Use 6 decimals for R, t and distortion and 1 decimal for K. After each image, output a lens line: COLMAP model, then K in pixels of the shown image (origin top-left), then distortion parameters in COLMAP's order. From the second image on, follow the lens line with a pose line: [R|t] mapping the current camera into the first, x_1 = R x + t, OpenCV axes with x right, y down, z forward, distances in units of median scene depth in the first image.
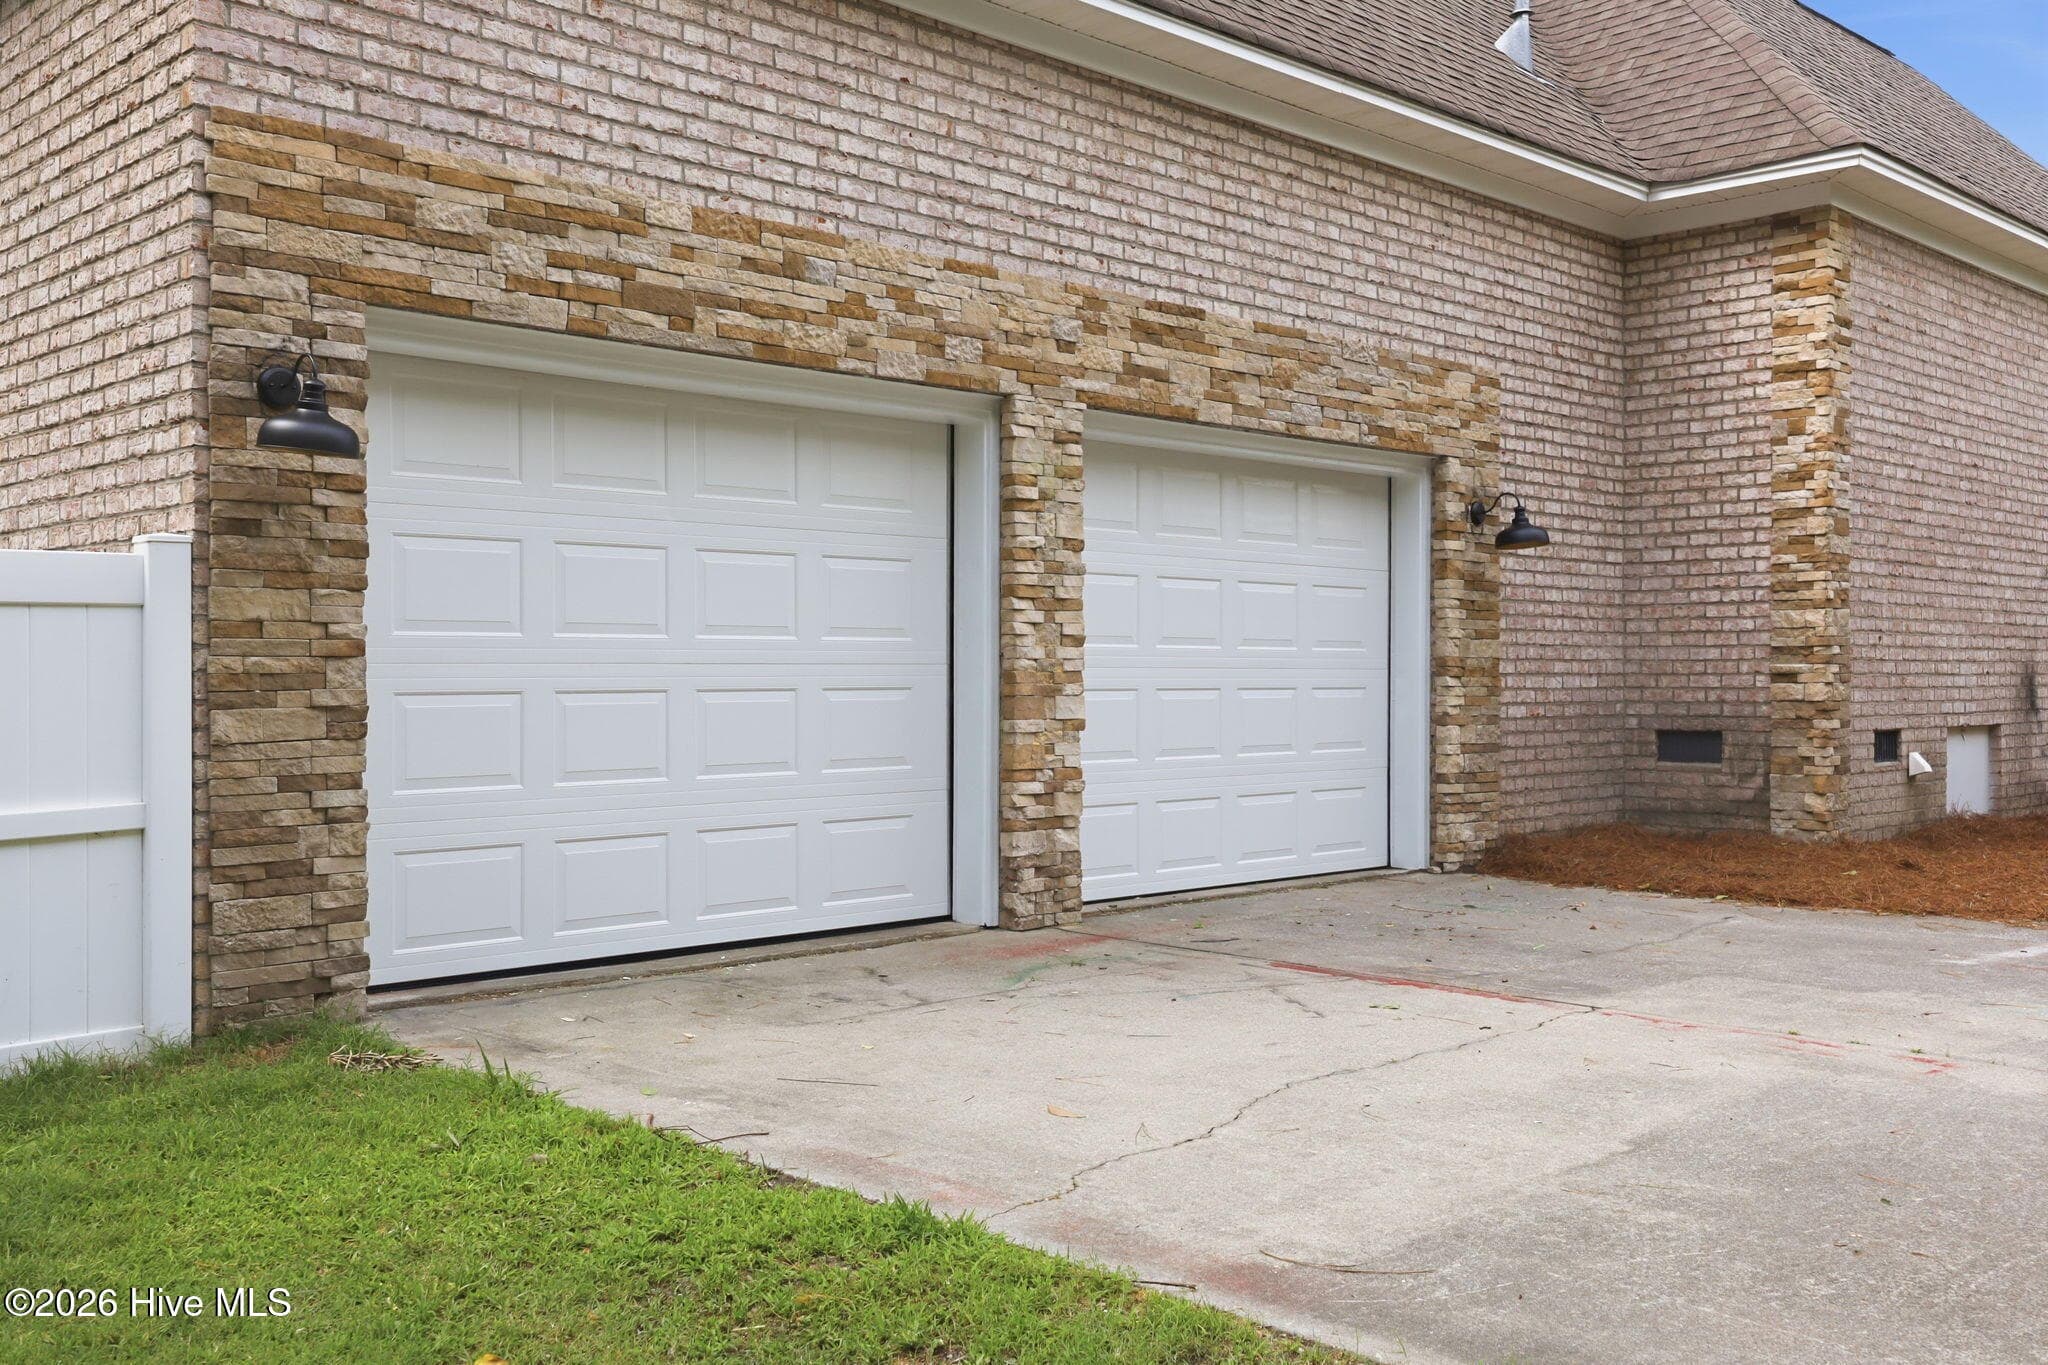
lens RADIAL K [[1933.2, 0, 1024.6], [0, 1933.2, 683.4], [0, 0, 1]] dist [-0.002942, -0.000997]
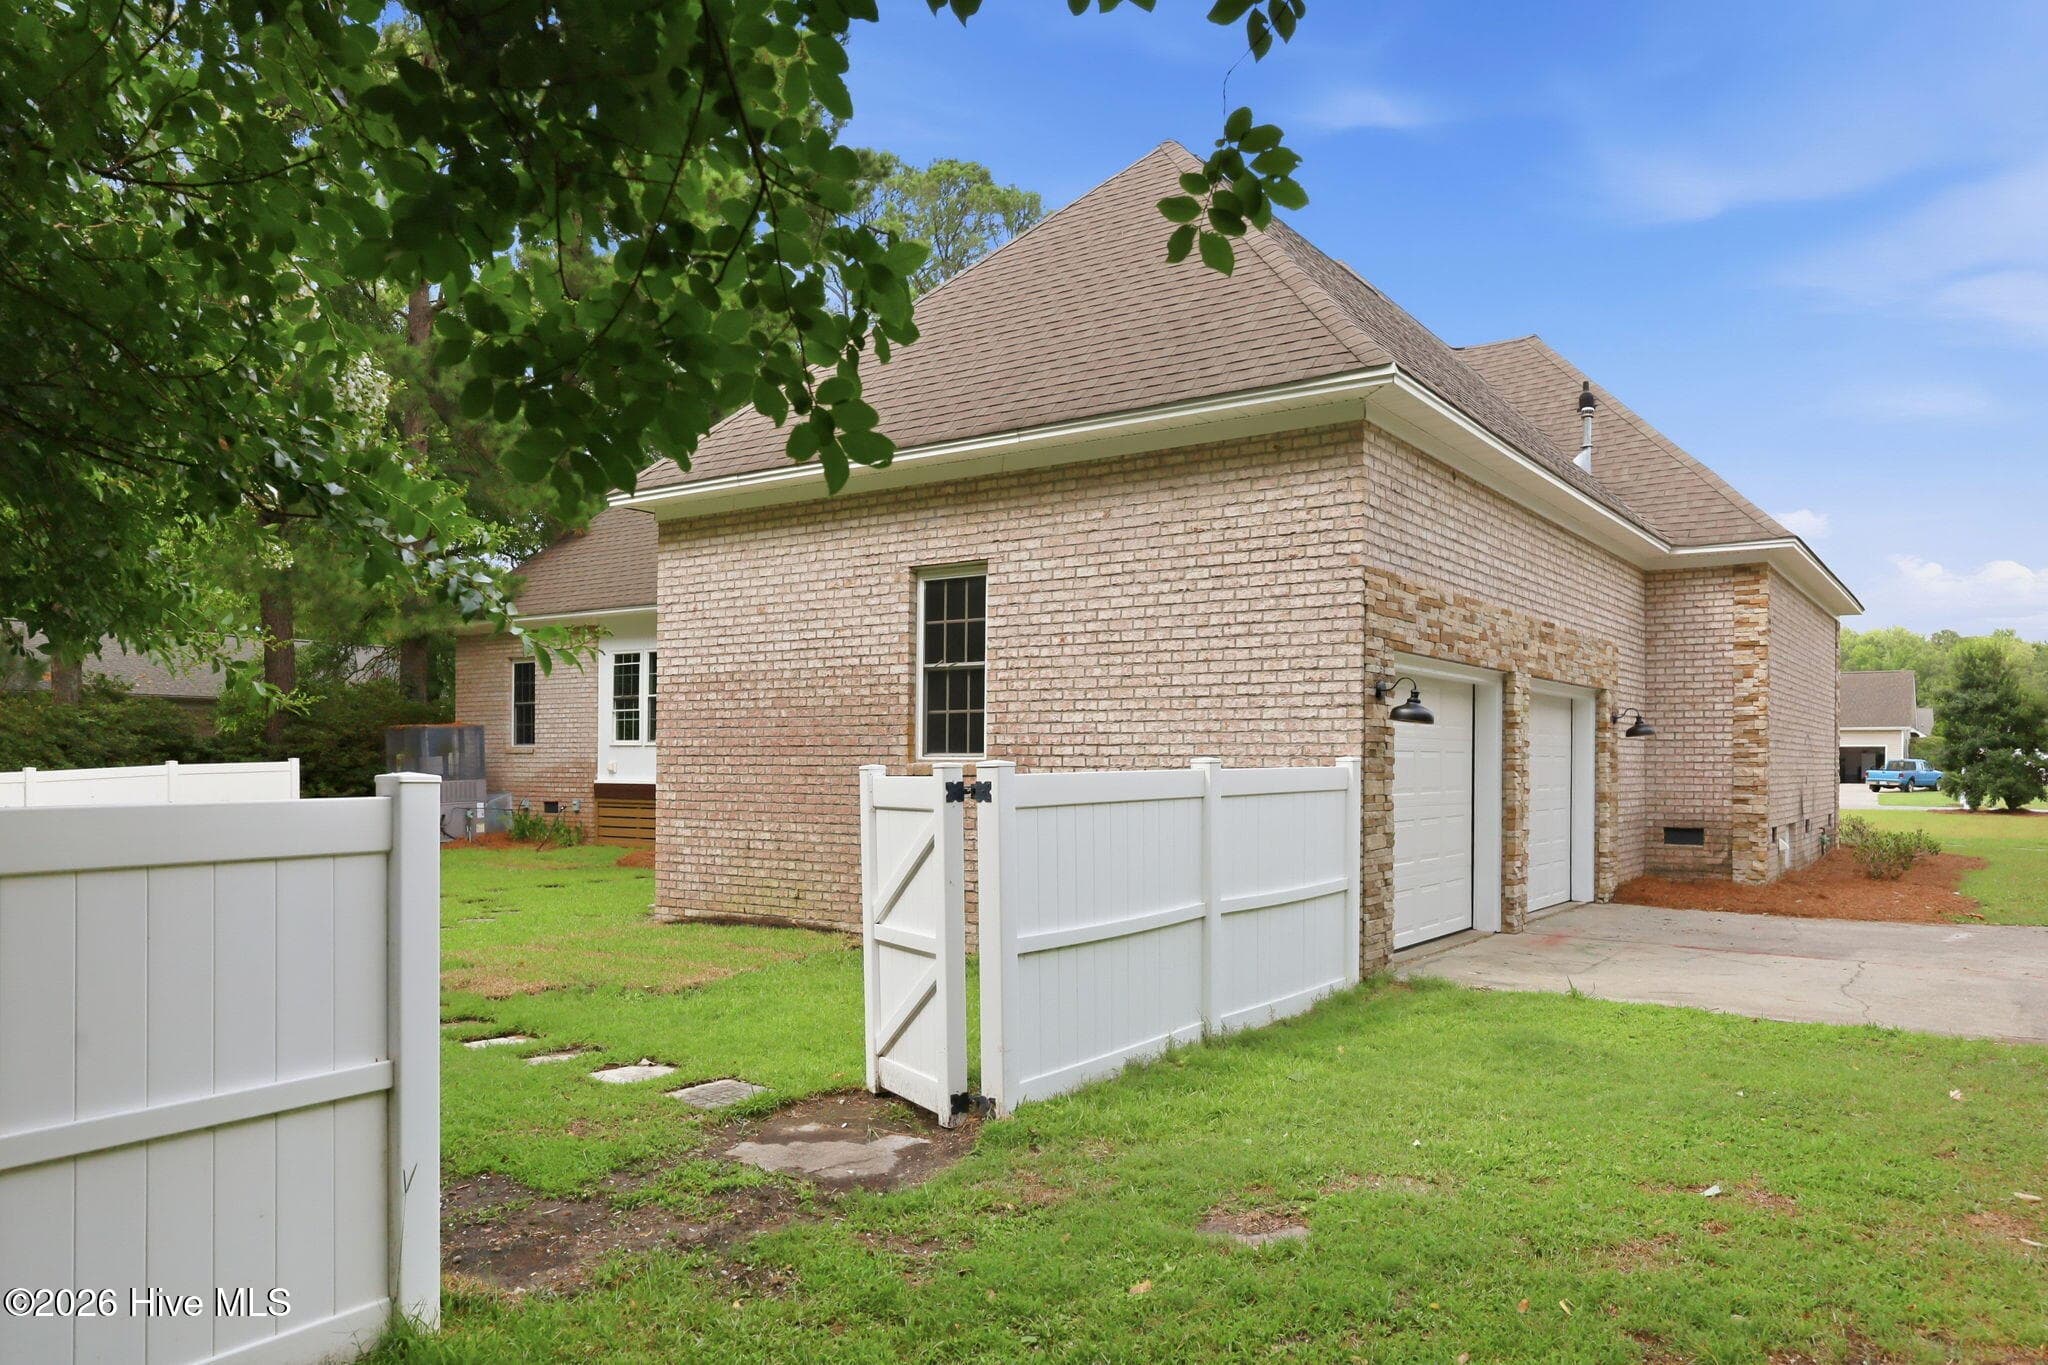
lens RADIAL K [[1413.8, 0, 1024.5], [0, 1413.8, 758.9], [0, 0, 1]] dist [0.000816, 0.000428]
pose [[0.984360, 0.005976, 0.176069, -0.576166], [-0.004676, 0.999959, -0.007798, -0.031766], [-0.176109, 0.006853, 0.984347, -0.283862]]
